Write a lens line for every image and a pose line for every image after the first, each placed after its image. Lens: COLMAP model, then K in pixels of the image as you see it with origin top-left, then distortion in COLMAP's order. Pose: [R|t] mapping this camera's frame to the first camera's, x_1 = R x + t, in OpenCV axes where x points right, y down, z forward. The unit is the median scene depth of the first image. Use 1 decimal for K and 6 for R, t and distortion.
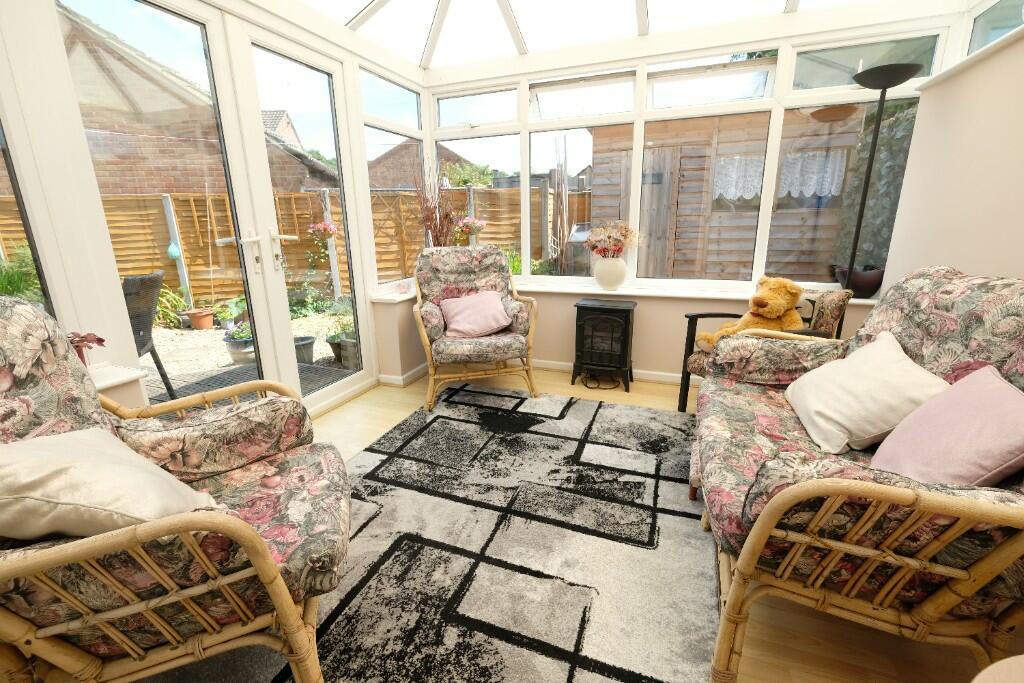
lens RADIAL K [[445.4, 0, 511.3], [0, 445.4, 335.3], [0, 0, 1]] dist [-0.002702, -0.000328]
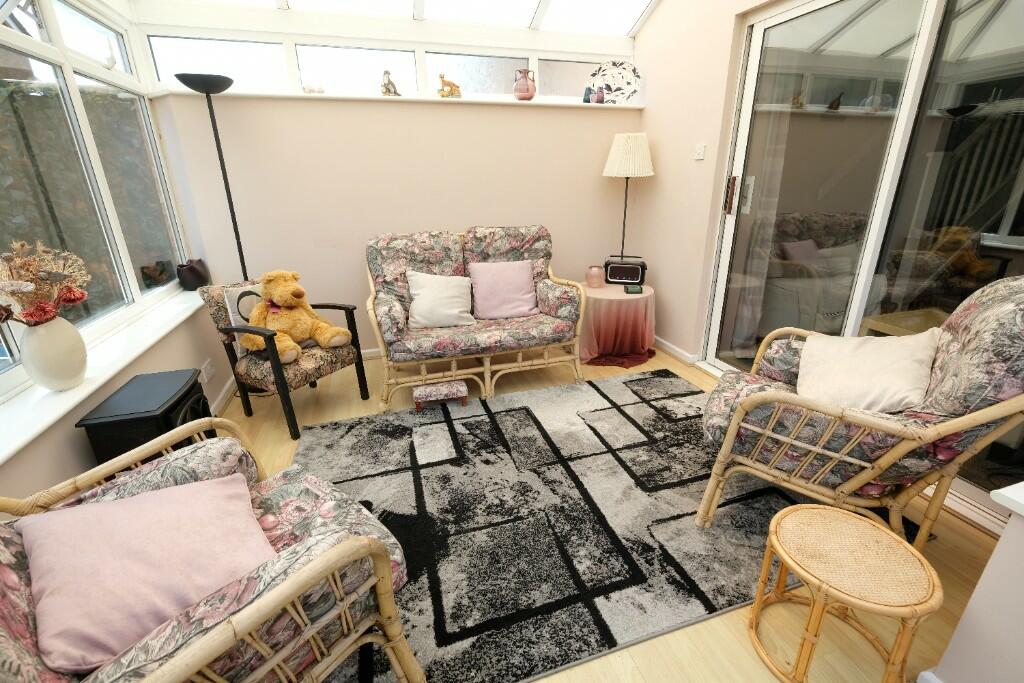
lens RADIAL K [[445.4, 0, 511.3], [0, 445.4, 335.3], [0, 0, 1]] dist [-0.002702, -0.000328]
pose [[-0.616421, -0.236963, 0.750915, -0.678589], [0.221423, 0.862999, 0.454098, -0.426639], [-0.755643, 0.446186, -0.479501, 1.400253]]
